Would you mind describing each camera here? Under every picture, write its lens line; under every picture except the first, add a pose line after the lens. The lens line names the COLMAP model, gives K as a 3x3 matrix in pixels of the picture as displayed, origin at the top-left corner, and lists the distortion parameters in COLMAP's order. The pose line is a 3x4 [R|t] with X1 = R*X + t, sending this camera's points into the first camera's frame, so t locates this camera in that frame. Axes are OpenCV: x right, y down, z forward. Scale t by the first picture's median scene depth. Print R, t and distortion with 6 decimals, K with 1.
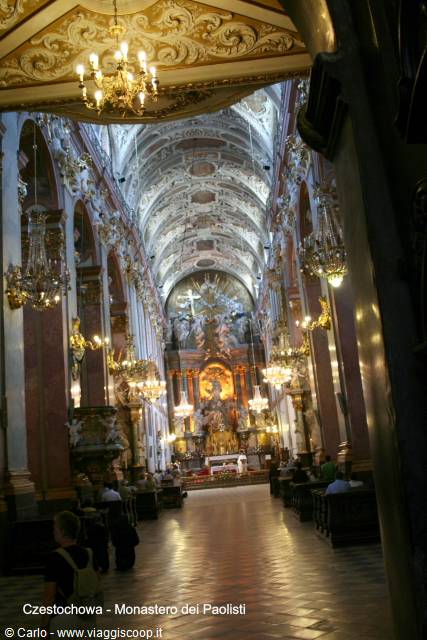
lens RADIAL K [[718.3, 0, 213.5], [0, 718.3, 320.0], [0, 0, 1]] dist [-0.013498, -0.004176]
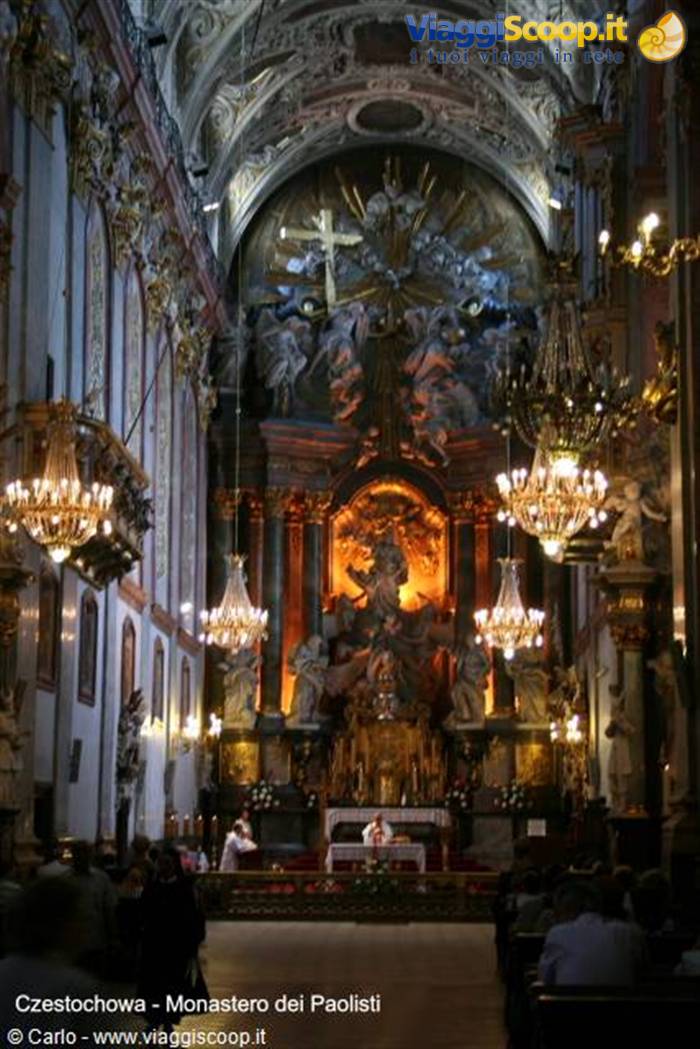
lens RADIAL K [[2260.9, 0, 350.0], [0, 2260.9, 524.5], [0, 0, 1]] dist [0.067154, 0.216213]
pose [[0.994434, 0.088304, -0.057470, 0.038992], [-0.084845, 0.994581, 0.060079, 0.026410], [0.062463, -0.054869, 0.996538, 0.123271]]
